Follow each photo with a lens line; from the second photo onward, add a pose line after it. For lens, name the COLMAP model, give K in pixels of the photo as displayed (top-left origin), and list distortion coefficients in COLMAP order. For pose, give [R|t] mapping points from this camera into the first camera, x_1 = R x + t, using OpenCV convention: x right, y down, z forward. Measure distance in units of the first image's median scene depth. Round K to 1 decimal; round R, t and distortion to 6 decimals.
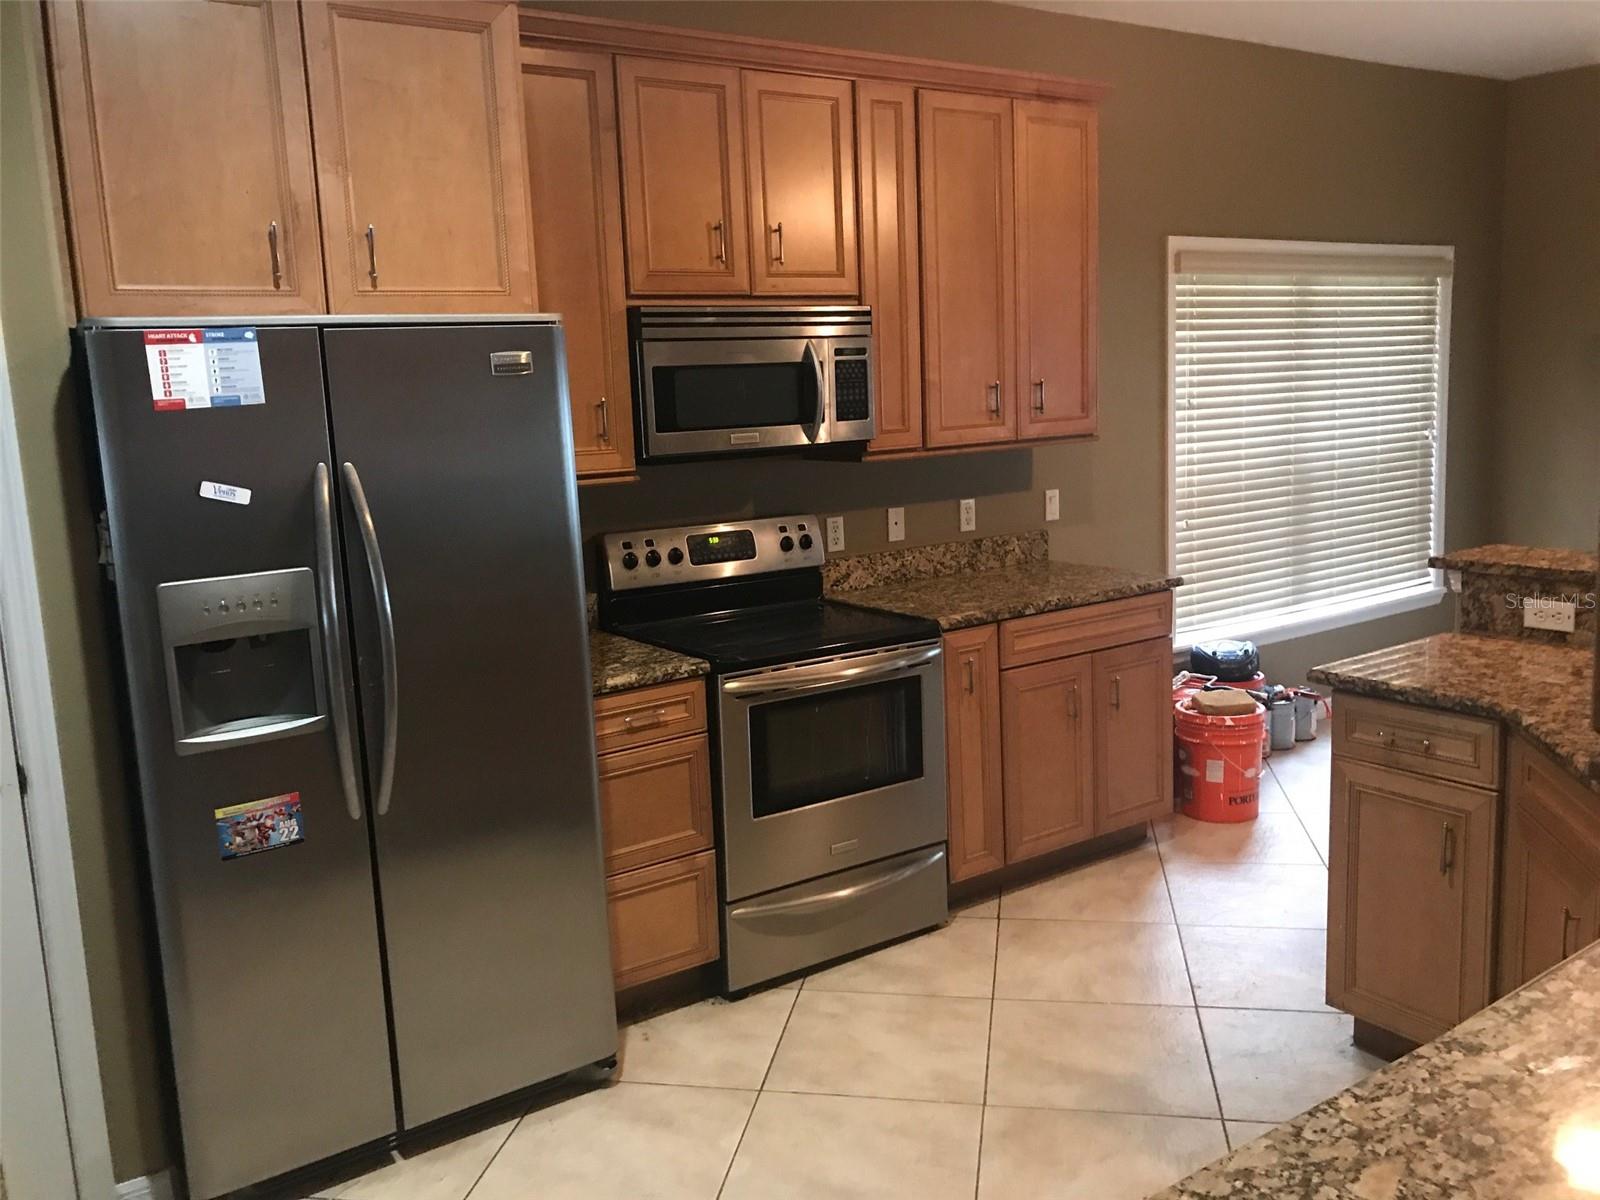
lens RADIAL K [[1346.9, 0, 800.0], [0, 1346.9, 600.0], [0, 0, 1]] dist [0.056433, -0.007105]
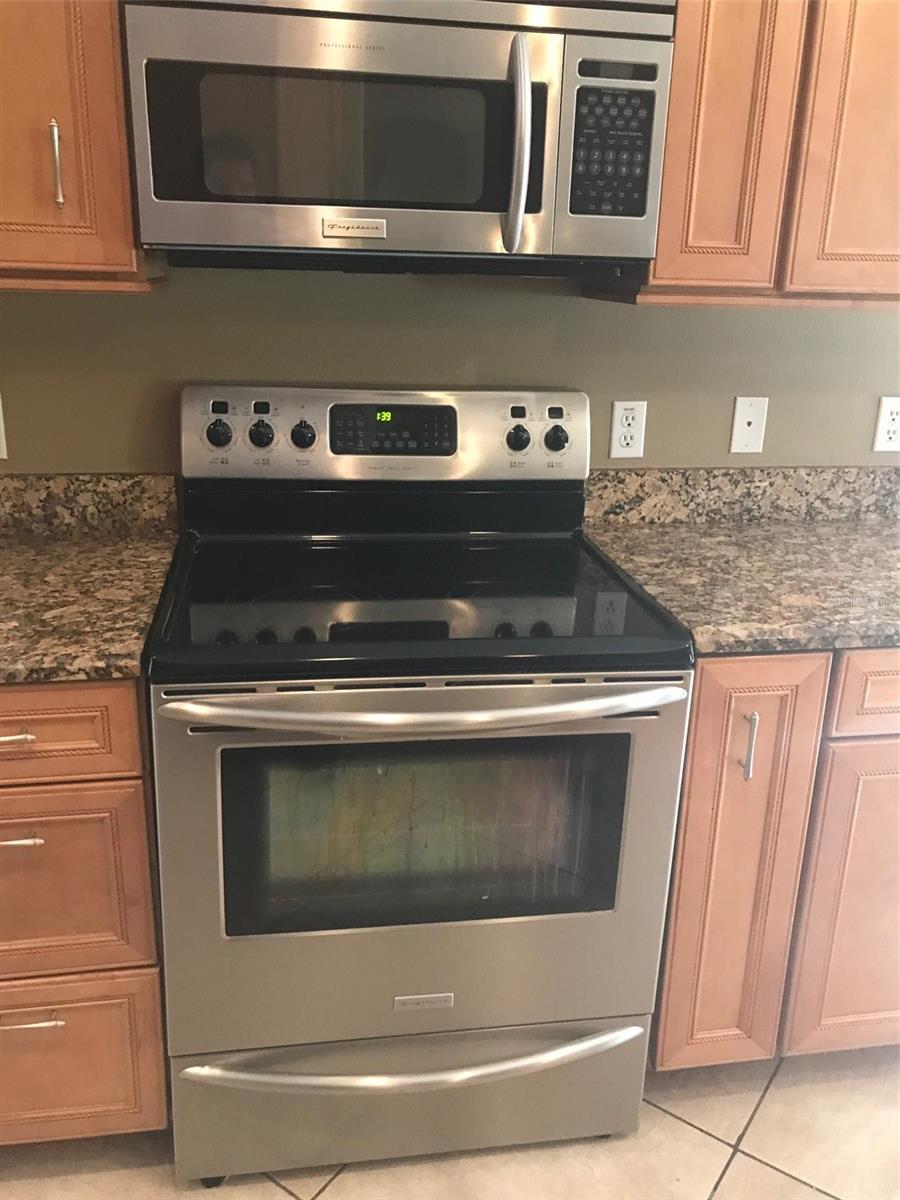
lens RADIAL K [[1012.2, 0, 450.0], [0, 1012.2, 600.0], [0, 0, 1]] dist [-0.009262, -0.006681]
pose [[0.904610, 0.195851, -0.378581, 0.155942], [-0.131700, 0.973154, 0.188747, -0.054631], [0.405384, -0.120884, 0.906119, 0.597632]]
